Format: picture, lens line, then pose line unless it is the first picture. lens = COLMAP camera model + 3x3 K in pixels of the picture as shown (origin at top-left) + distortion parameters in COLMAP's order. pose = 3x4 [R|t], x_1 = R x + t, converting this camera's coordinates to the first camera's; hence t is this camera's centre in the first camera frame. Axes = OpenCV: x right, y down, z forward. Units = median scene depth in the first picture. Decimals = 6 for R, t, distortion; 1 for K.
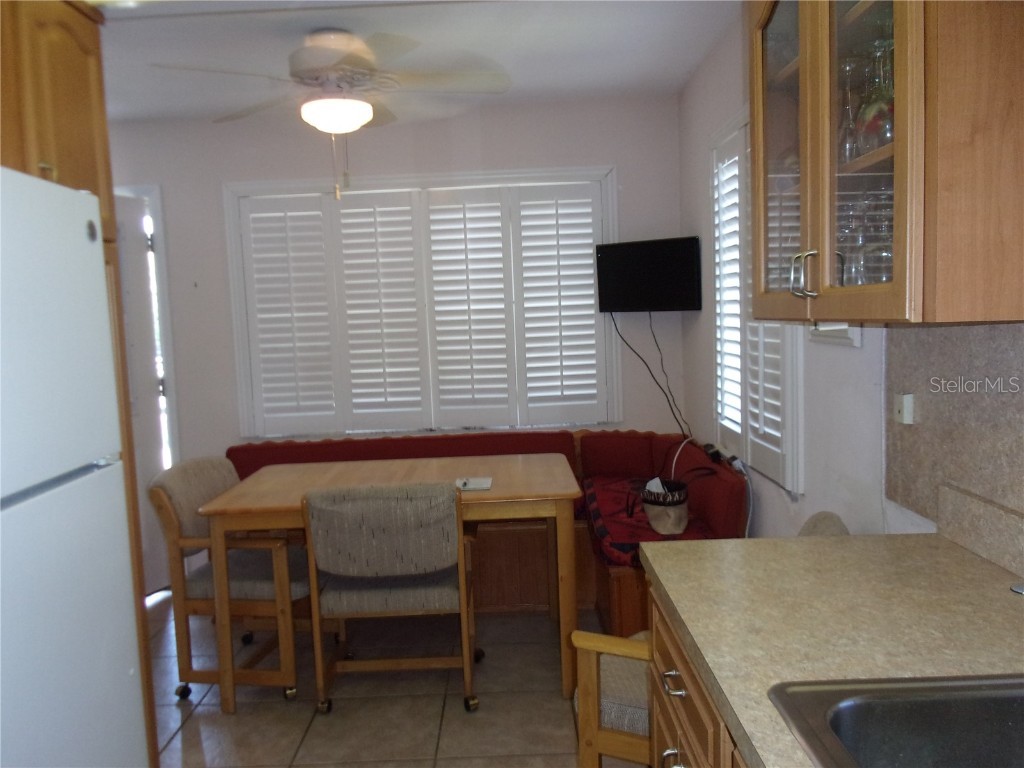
lens RADIAL K [[863.2, 0, 508.1], [0, 863.2, 387.7], [0, 0, 1]] dist [0.021768, -0.047872]
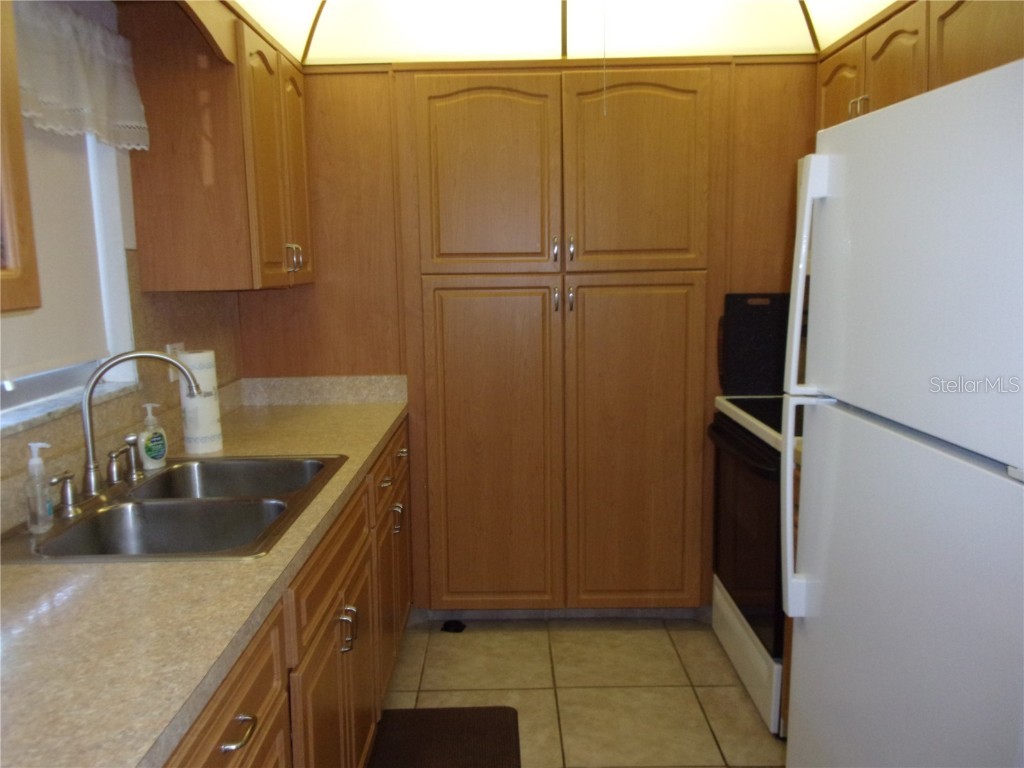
lens RADIAL K [[863.2, 0, 522.3], [0, 863.2, 379.8], [0, 0, 1]] dist [0.021768, -0.047872]
pose [[-0.998695, 0.050147, 0.009632, -0.121577], [0.051003, 0.970464, 0.235795, -0.194641], [0.002477, 0.235978, -0.971755, 1.897248]]
